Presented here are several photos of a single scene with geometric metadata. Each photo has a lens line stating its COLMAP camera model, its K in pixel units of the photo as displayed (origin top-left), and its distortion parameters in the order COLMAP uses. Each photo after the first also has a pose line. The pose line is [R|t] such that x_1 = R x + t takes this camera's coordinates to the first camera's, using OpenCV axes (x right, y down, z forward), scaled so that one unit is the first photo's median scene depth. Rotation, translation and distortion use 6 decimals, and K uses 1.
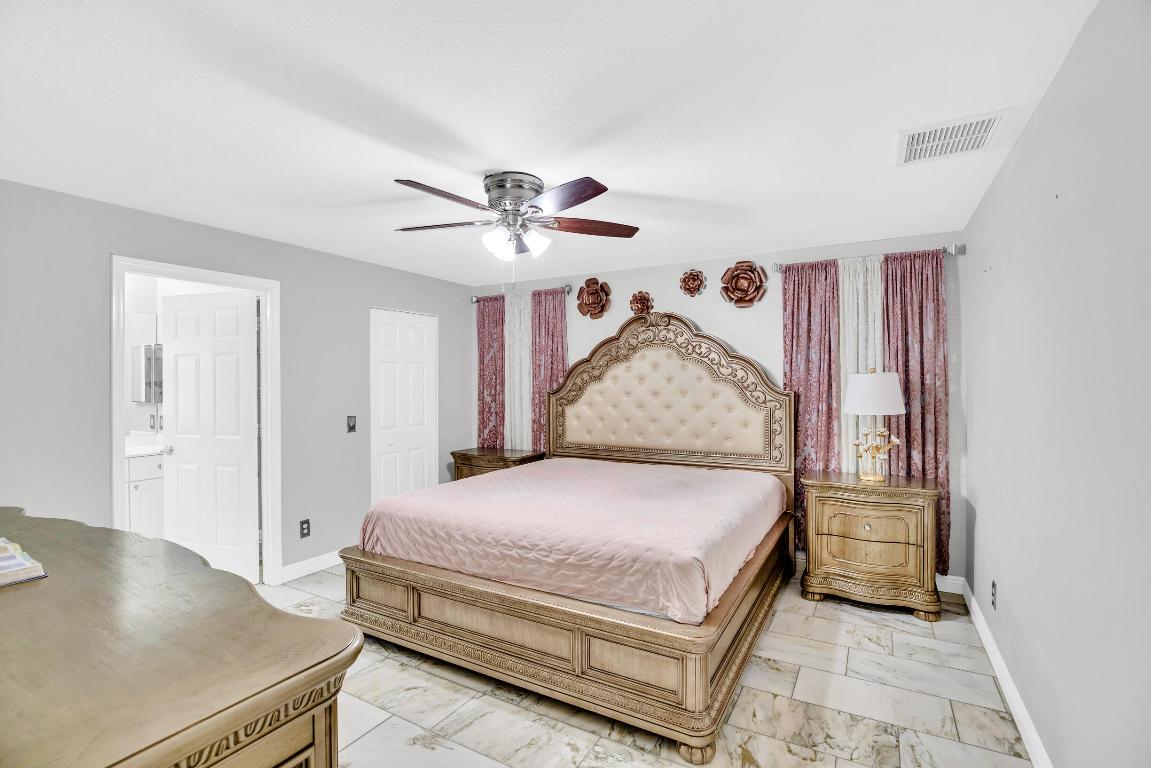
lens RADIAL K [[532.3, 0, 576.8], [0, 532.3, 383.8], [0, 0, 1]] dist [-0.000581, -0.000092]
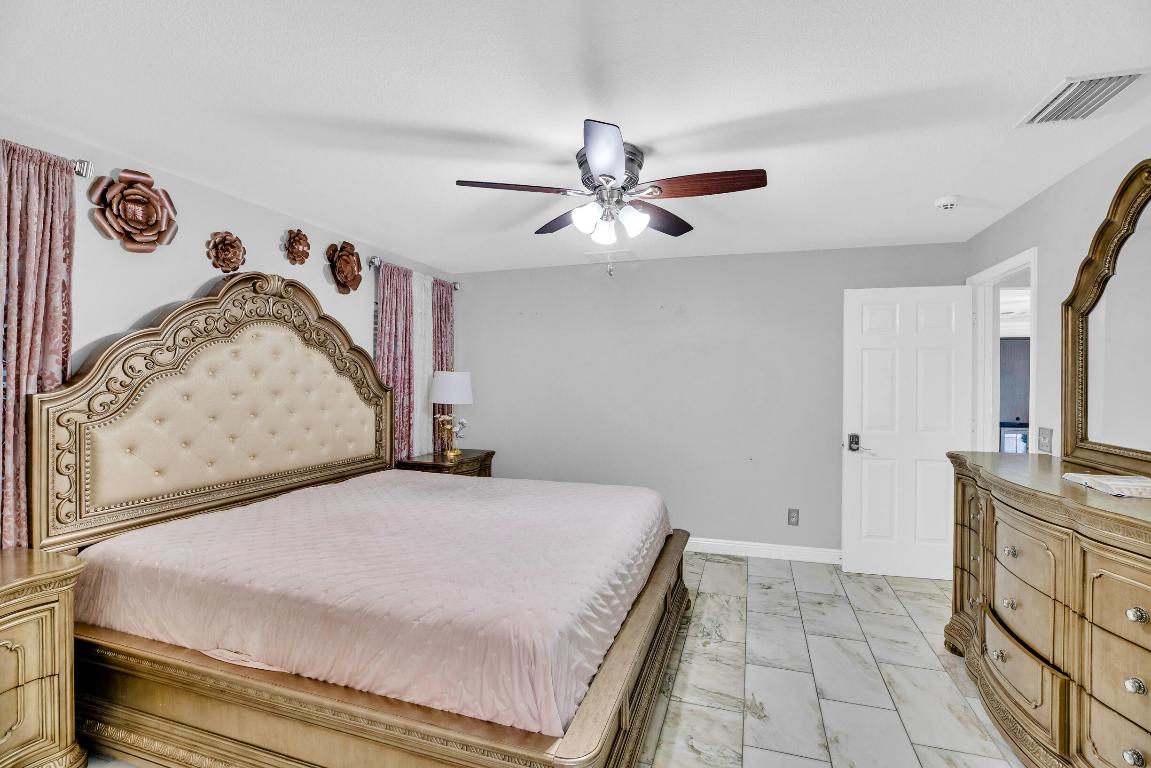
lens RADIAL K [[532.3, 0, 574.8], [0, 532.3, 381.9], [0, 0, 1]] dist [-0.000581, -0.000092]
pose [[-0.186989, -0.006005, 0.982344, -0.606551], [-0.002454, 0.999981, 0.005646, -0.000202], [-0.982359, -0.001355, -0.187000, 0.747717]]
